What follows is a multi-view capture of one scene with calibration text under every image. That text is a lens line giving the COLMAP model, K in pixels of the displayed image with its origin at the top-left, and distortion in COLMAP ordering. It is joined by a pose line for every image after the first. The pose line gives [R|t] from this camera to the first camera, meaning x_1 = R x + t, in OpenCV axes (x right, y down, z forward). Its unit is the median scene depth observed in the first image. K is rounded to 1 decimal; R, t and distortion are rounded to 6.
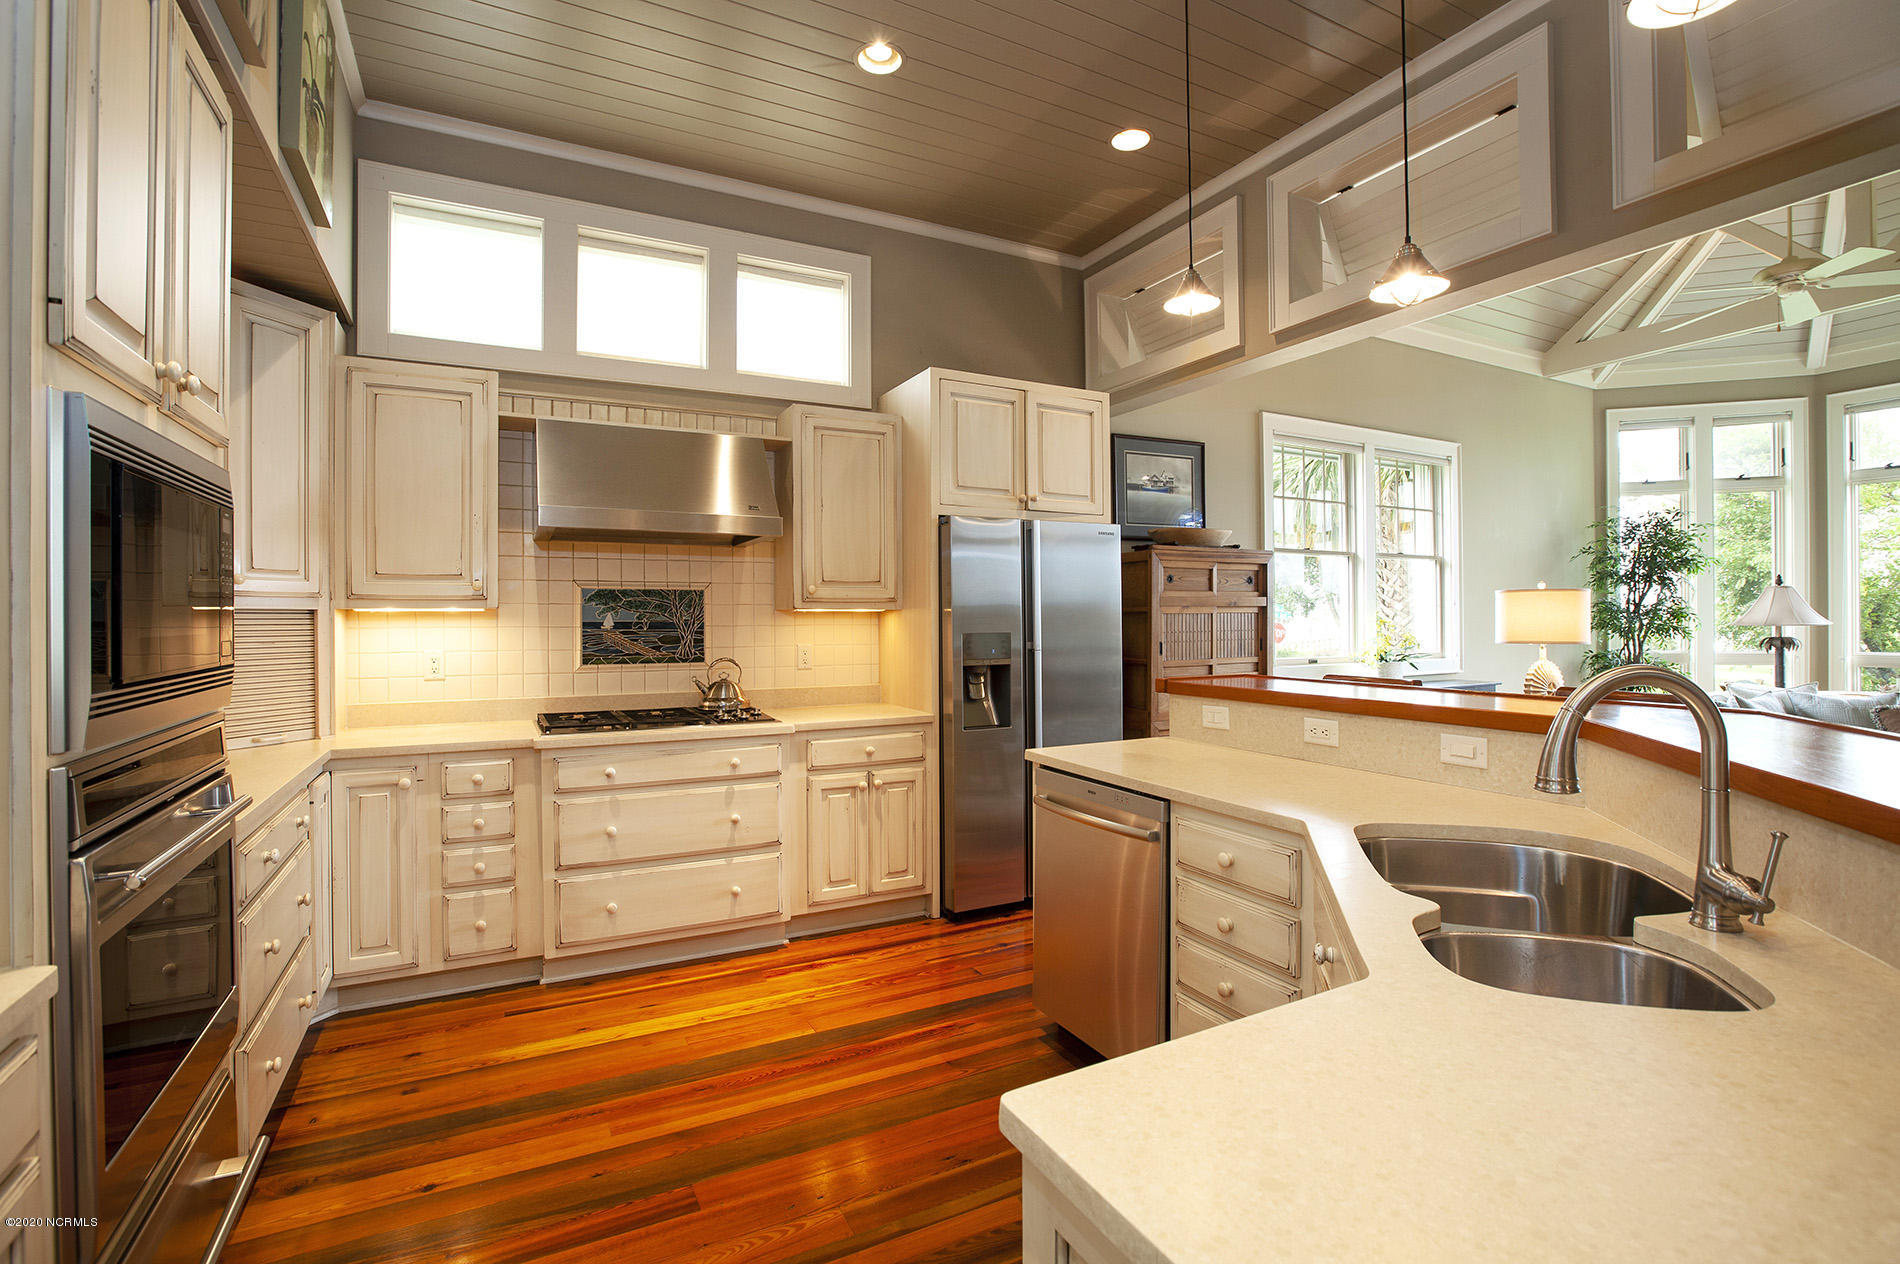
lens RADIAL K [[873.1, 0, 949.0], [0, 873.1, 625.9], [0, 0, 1]] dist [-0.040513, 0.006647]
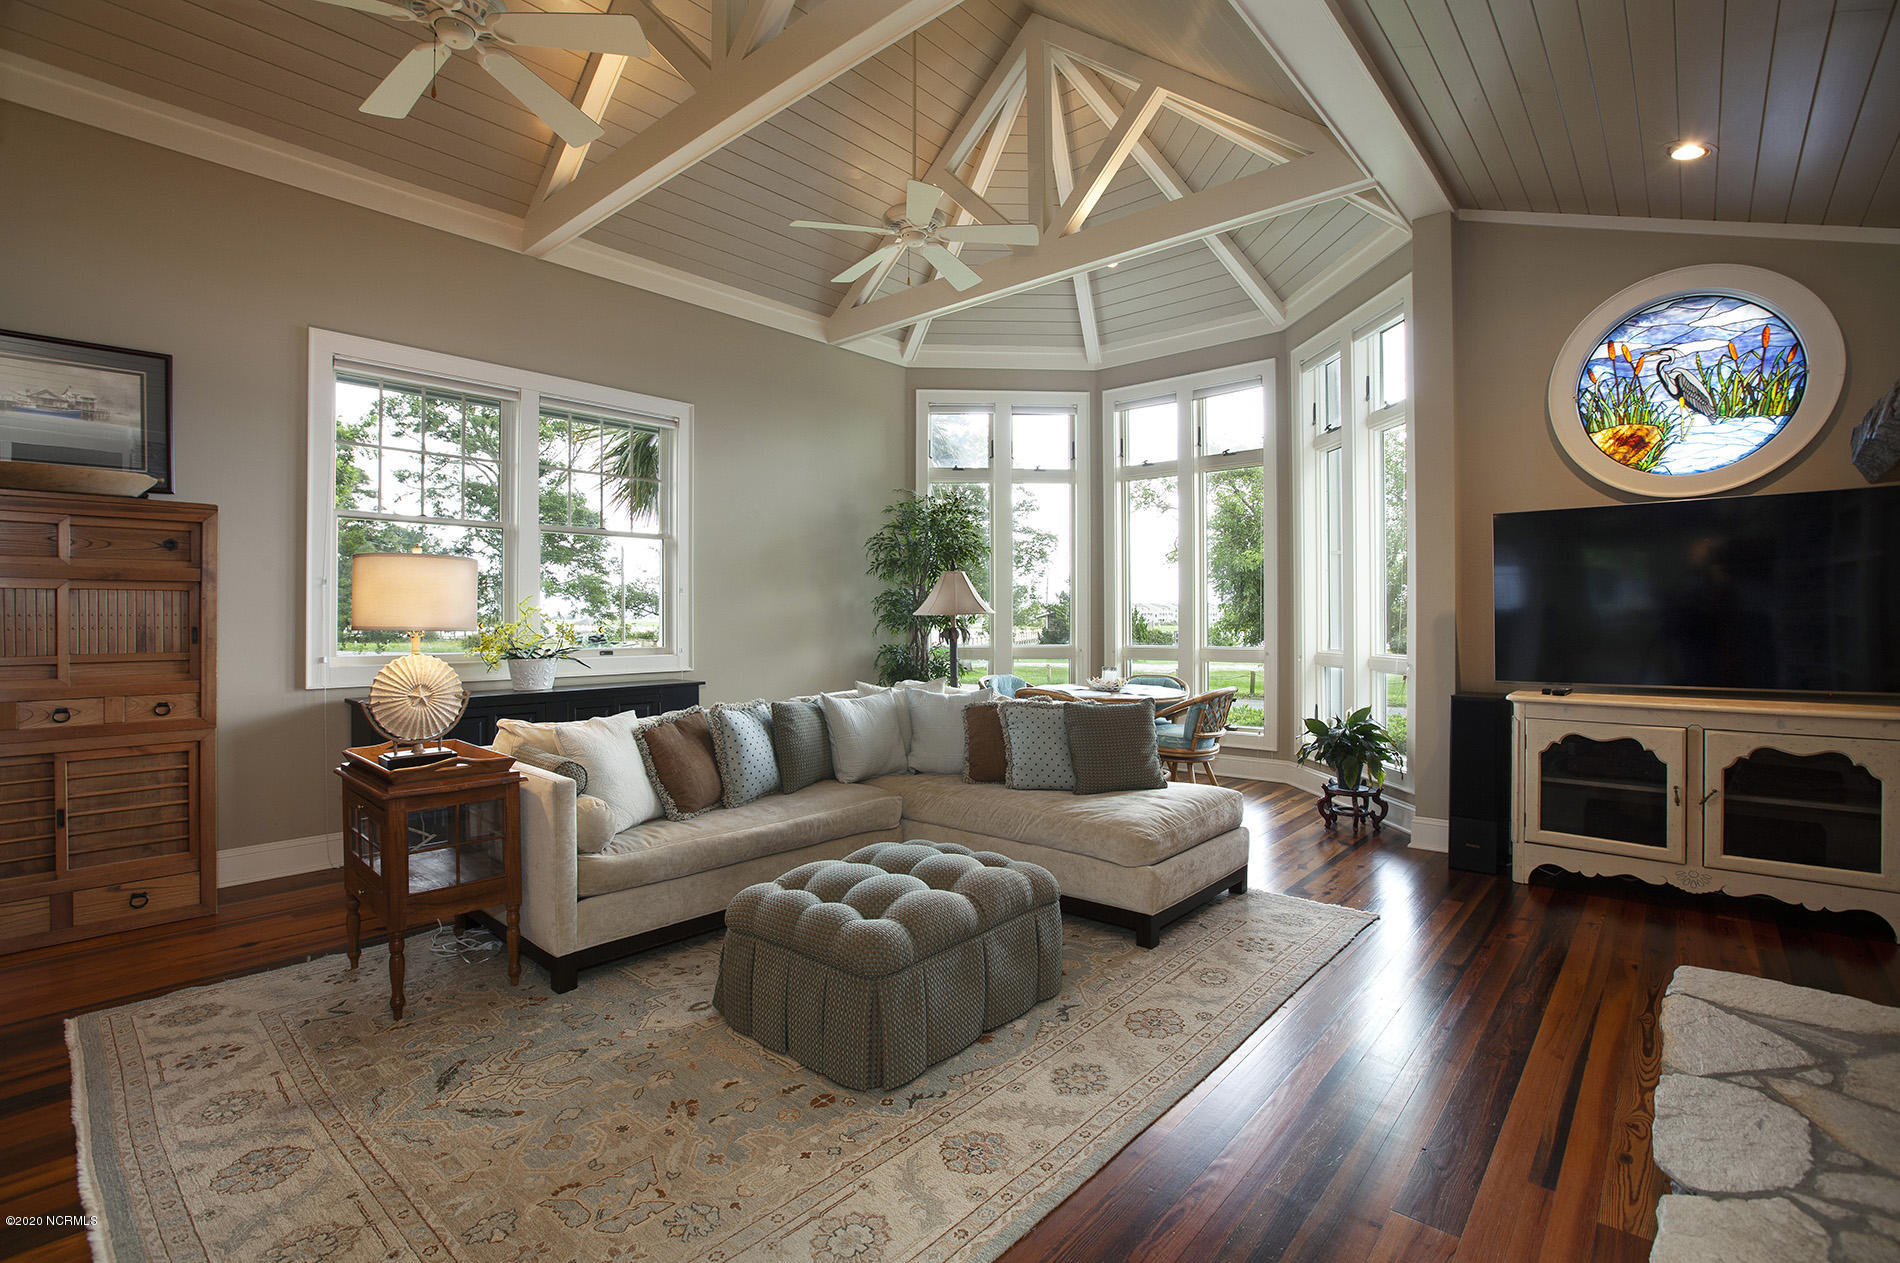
lens RADIAL K [[873.1, 0, 937.5], [0, 873.1, 617.0], [0, 0, 1]] dist [-0.040513, 0.006647]
pose [[0.936862, 0.008094, 0.349606, 0.557531], [-0.006461, 0.999962, -0.005836, 0.005425], [-0.349640, 0.003208, 0.936879, 0.104222]]
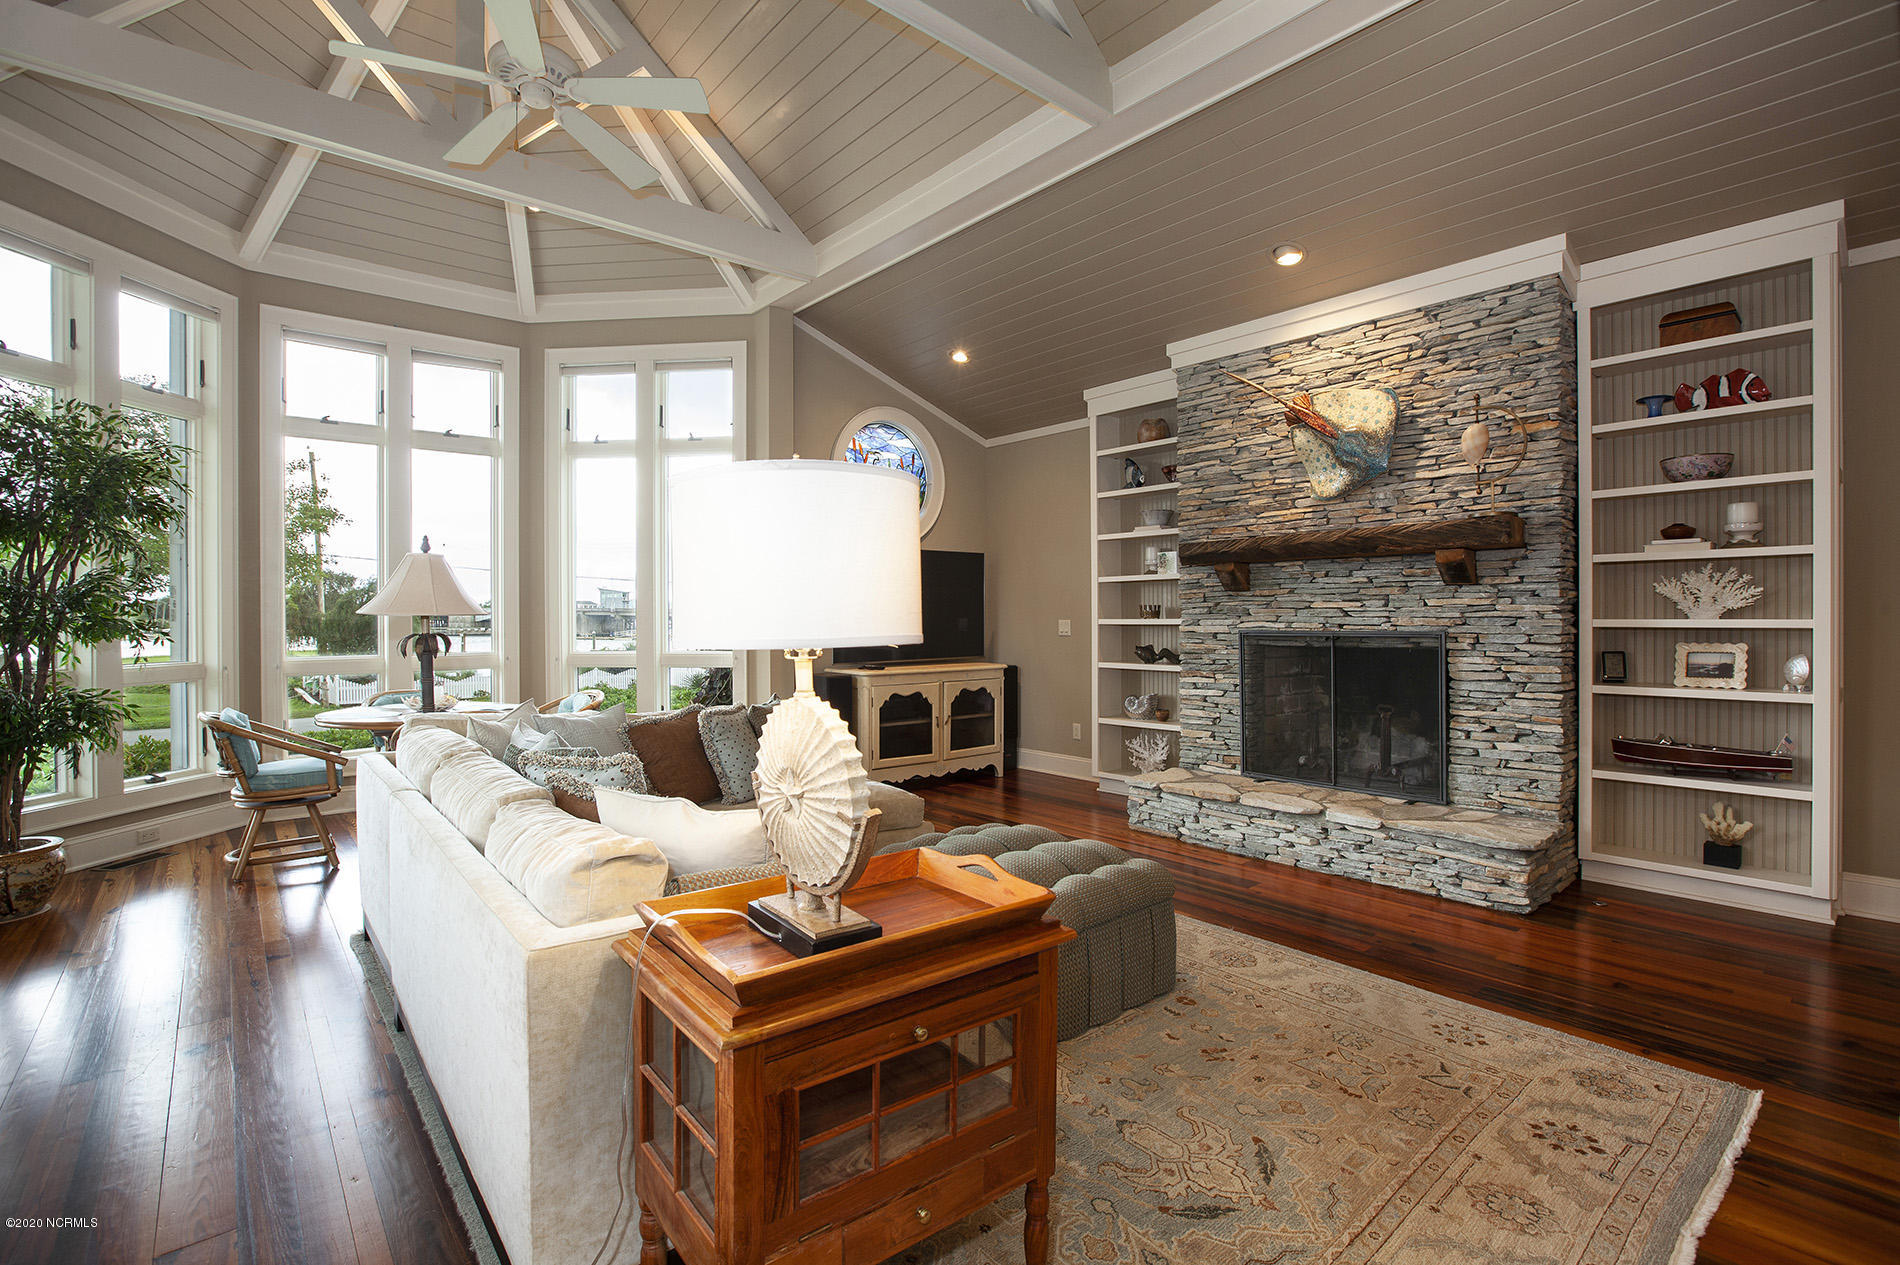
lens RADIAL K [[873.1, 0, 959.1], [0, 873.1, 620.9], [0, 0, 1]] dist [-0.040513, 0.006647]
pose [[-0.224230, 0.007959, 0.974504, 0.120338], [0.010590, 0.999928, -0.005730, 0.008315], [-0.974479, 0.009035, -0.224298, 0.851367]]
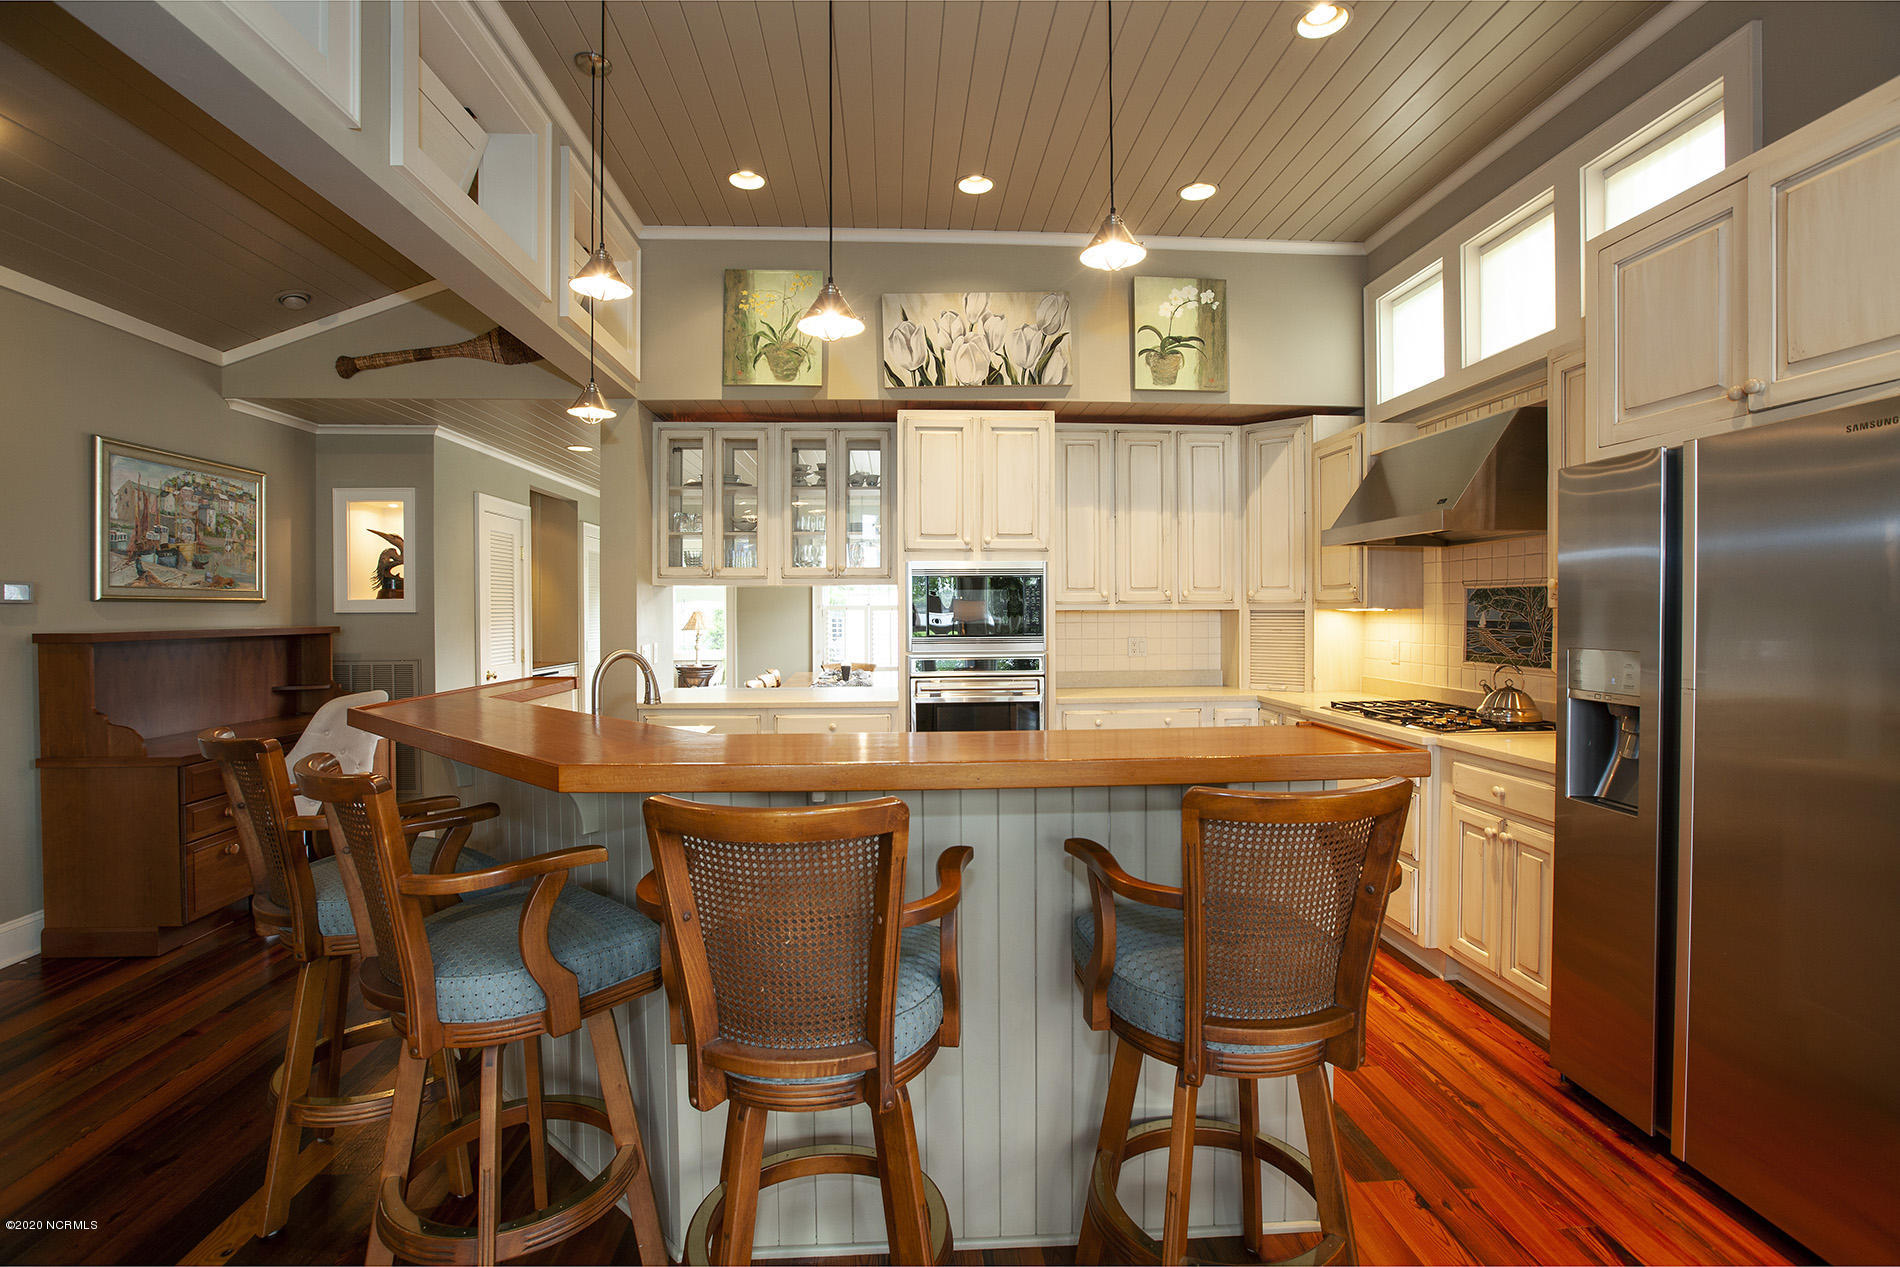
lens RADIAL K [[873.1, 0, 937.8], [0, 873.1, 613.9], [0, 0, 1]] dist [-0.040513, 0.006647]
pose [[-0.427577, 0.012111, -0.903898, 0.782679], [0.007978, 0.999922, 0.009624, -0.026897], [0.903944, -0.003097, -0.427640, 0.840155]]
